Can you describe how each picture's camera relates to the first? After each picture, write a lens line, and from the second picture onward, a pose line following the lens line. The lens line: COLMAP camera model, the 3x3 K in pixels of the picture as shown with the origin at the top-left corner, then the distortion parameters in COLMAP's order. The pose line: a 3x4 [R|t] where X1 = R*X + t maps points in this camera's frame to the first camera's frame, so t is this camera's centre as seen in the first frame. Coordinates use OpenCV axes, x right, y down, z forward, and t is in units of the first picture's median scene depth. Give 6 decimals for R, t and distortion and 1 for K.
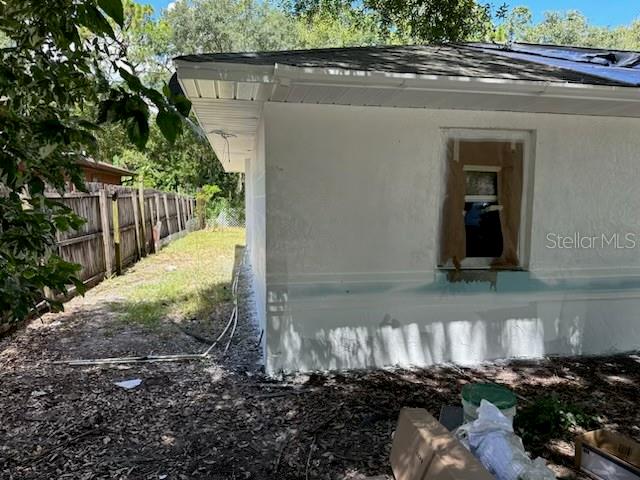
lens RADIAL K [[457.0, 0, 316.3], [0, 457.0, 234.3], [0, 0, 1]] dist [0.080247, -0.069219]
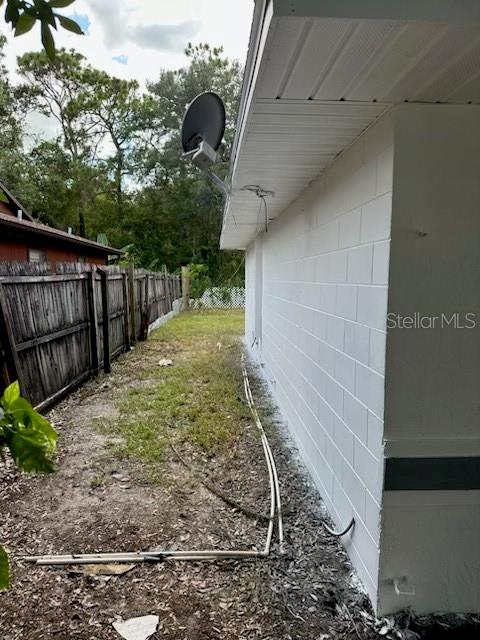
lens RADIAL K [[457.0, 0, 240.9], [0, 457.0, 317.4], [0, 0, 1]] dist [0.080247, -0.069219]
pose [[0.993785, 0.010819, -0.110794, -0.188348], [-0.009516, 0.999879, 0.012278, -0.048925], [0.110913, -0.011147, 0.993768, 0.397342]]
